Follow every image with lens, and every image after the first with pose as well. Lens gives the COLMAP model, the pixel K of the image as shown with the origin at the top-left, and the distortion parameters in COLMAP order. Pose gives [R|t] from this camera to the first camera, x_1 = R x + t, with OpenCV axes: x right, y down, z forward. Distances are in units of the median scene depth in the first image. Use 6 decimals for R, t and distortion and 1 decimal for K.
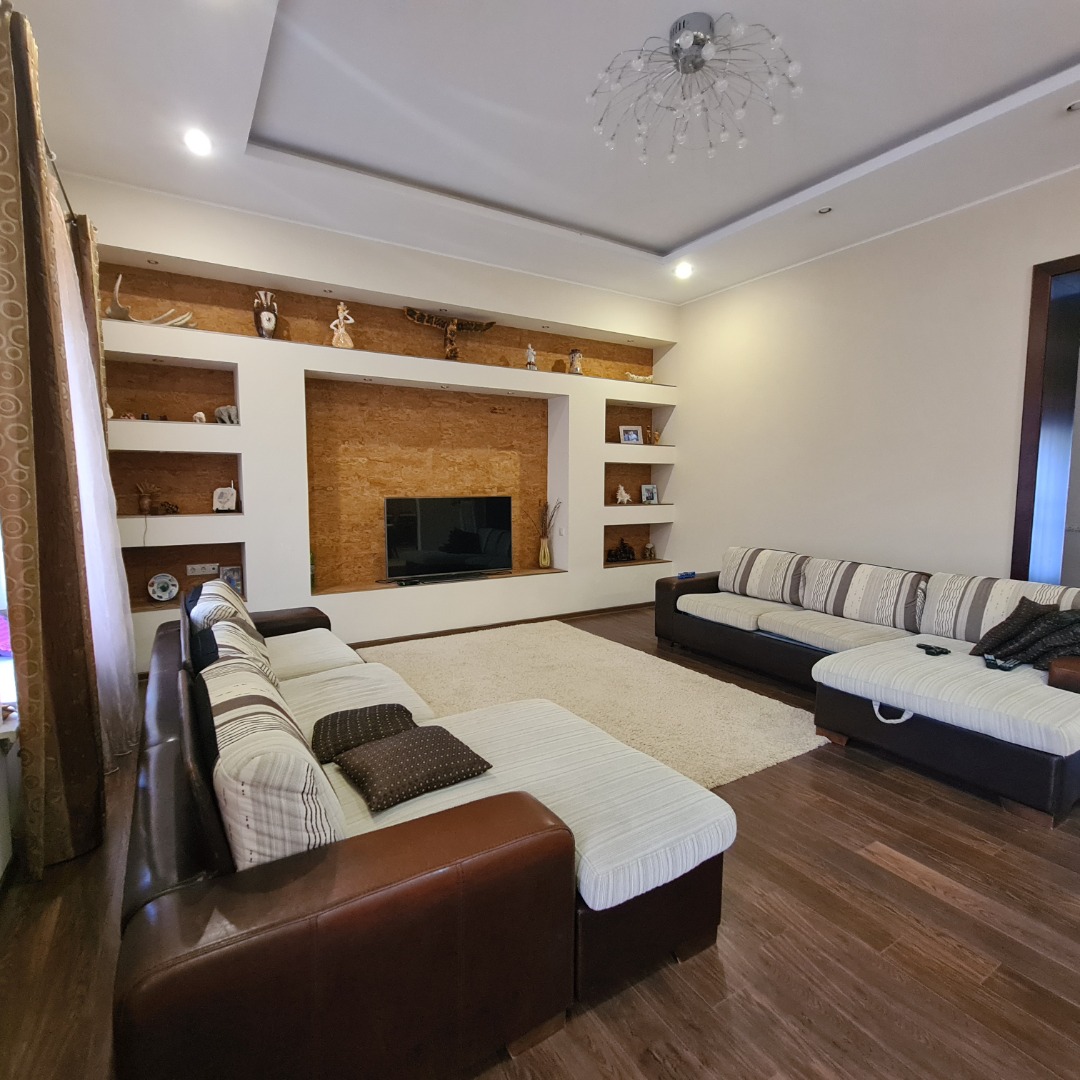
lens RADIAL K [[588.6, 0, 529.3], [0, 588.6, 532.6], [0, 0, 1]] dist [-0.003428, 0.001585]
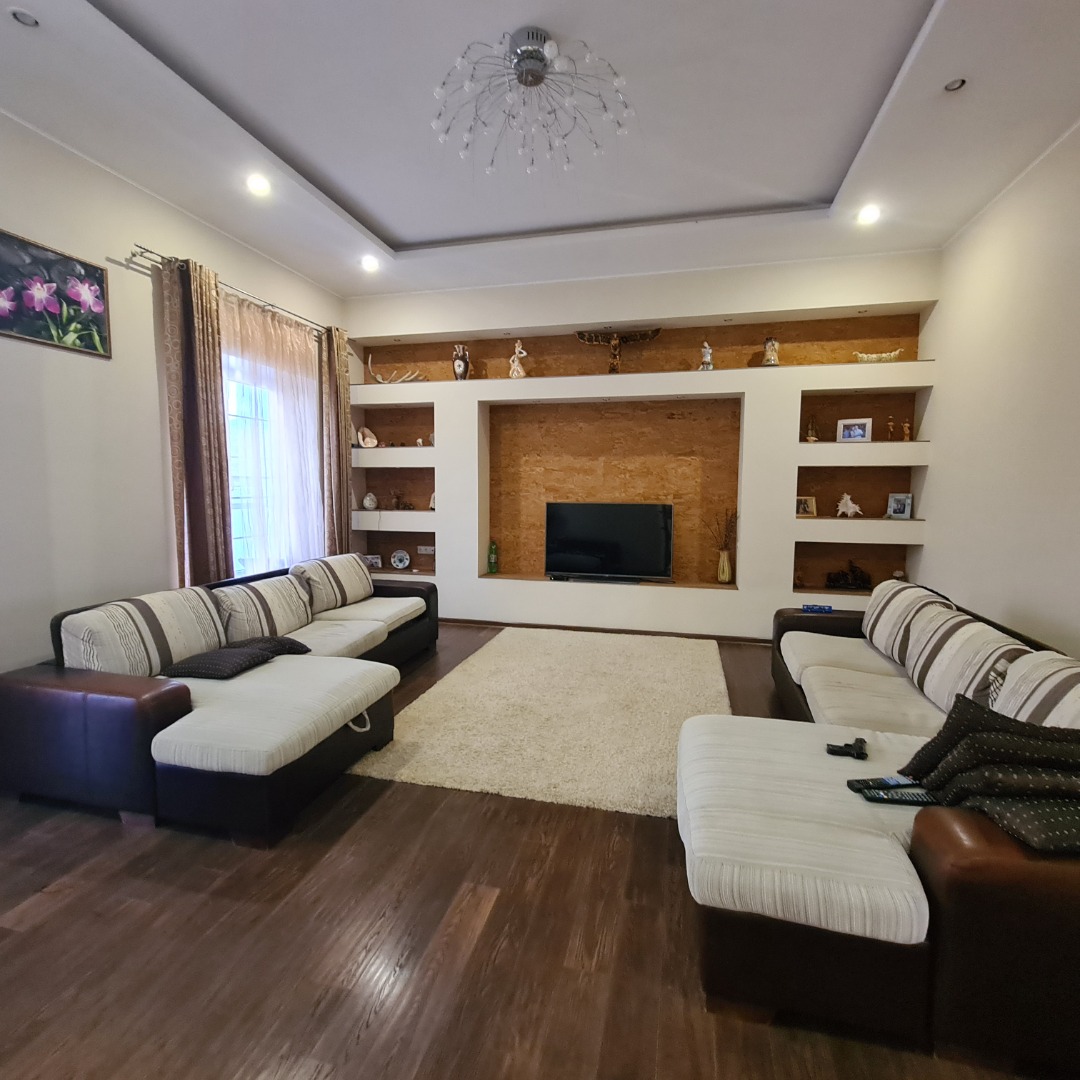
lens RADIAL K [[588.6, 0, 529.3], [0, 588.6, 532.6], [0, 0, 1]] dist [-0.003428, 0.001585]
pose [[0.697667, 0.058165, -0.714057, 0.514899], [-0.064272, 0.997761, 0.018478, -0.017423], [0.713533, 0.033002, 0.699844, 0.158796]]
